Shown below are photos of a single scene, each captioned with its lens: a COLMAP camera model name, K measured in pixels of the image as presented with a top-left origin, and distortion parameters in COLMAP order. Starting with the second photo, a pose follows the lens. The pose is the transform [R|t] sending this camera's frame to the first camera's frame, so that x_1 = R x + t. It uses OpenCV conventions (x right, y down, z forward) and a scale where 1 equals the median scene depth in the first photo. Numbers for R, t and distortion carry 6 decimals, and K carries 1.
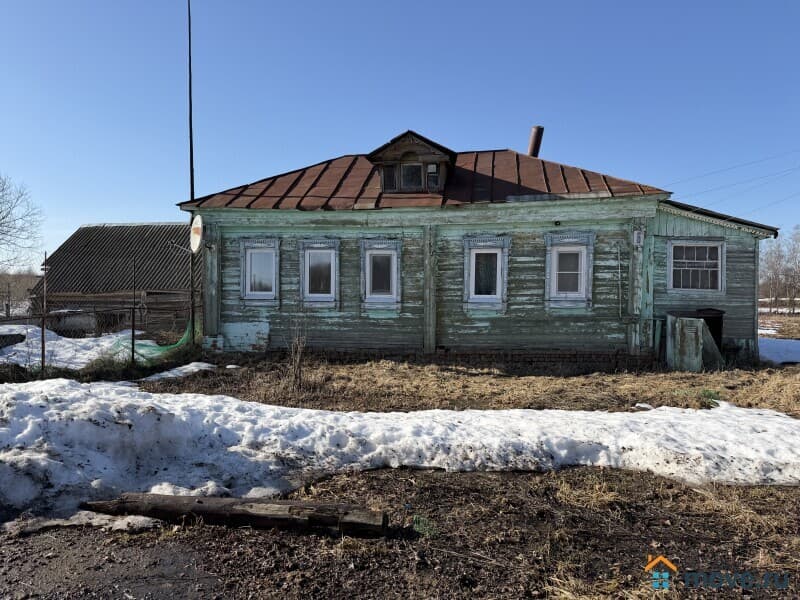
lens RADIAL K [[551.8, 0, 400.0], [0, 551.8, 300.0], [0, 0, 1]] dist [0.166154, -0.291278]
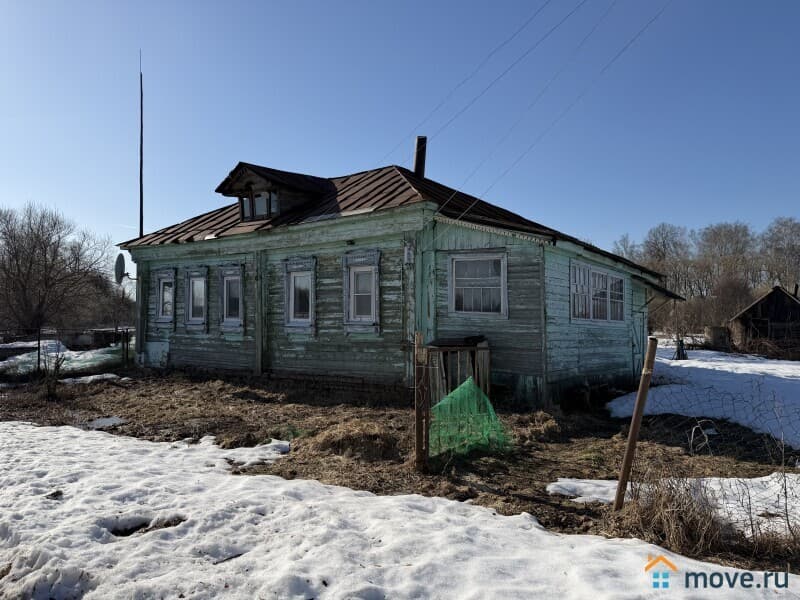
lens RADIAL K [[551.8, 0, 400.0], [0, 551.8, 300.0], [0, 0, 1]] dist [0.166154, -0.291278]
pose [[0.879059, -0.017221, -0.476401, 0.783666], [0.007586, 0.999726, -0.022140, -0.019110], [0.476652, 0.015849, 0.878949, 0.221916]]
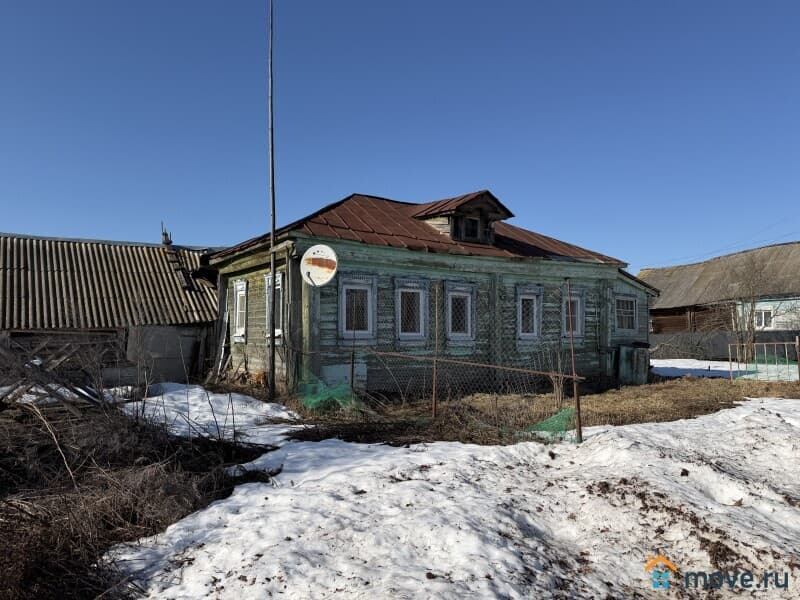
lens RADIAL K [[551.8, 0, 400.0], [0, 551.8, 300.0], [0, 0, 1]] dist [0.166154, -0.291278]
pose [[0.747543, 0.031907, 0.663447, -0.874370], [-0.000821, 0.998889, -0.047114, -0.024274], [-0.664213, 0.034675, 0.746738, 0.275760]]
